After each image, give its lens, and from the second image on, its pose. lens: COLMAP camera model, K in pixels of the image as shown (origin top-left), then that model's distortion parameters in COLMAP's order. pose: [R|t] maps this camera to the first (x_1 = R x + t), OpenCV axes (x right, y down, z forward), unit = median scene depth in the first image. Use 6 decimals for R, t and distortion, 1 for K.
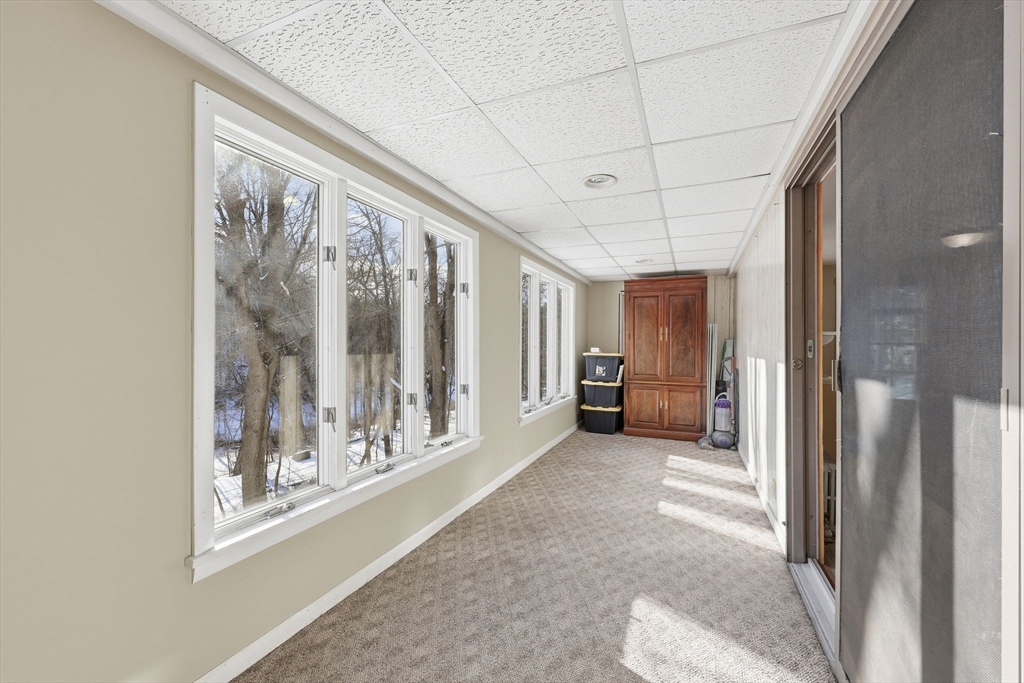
lens RADIAL K [[416.5, 0, 509.6], [0, 416.5, 344.1], [0, 0, 1]] dist [-0.000724, 0.000417]
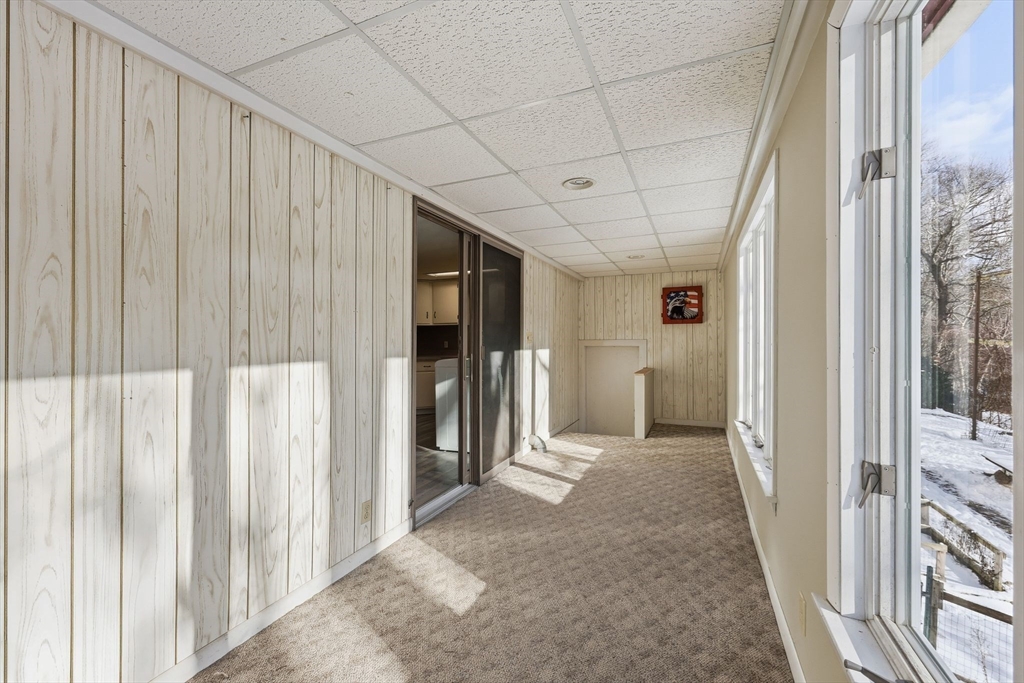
lens RADIAL K [[421.6, 0, 519.2], [0, 421.6, 334.9], [0, 0, 1]] dist [-0.002442, -0.000149]
pose [[-0.999811, 0.000033, -0.019459, 0.299680], [0.000255, 0.999935, -0.011375, 0.001681], [0.019457, -0.011378, -0.999746, 1.605776]]
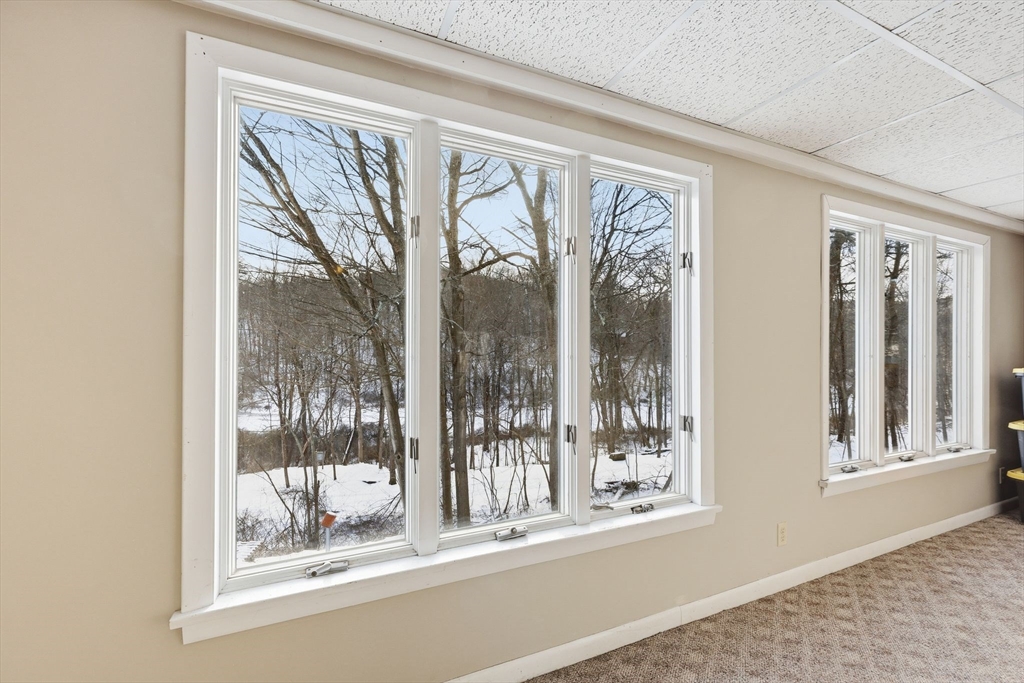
lens RADIAL K [[416.5, 0, 508.1], [0, 416.5, 347.6], [0, 0, 1]] dist [-0.000724, 0.000417]
pose [[0.736768, -0.002810, -0.676140, 0.115678], [-0.001263, 0.999984, -0.005533, -0.001063], [0.676145, 0.004931, 0.736752, 0.362839]]
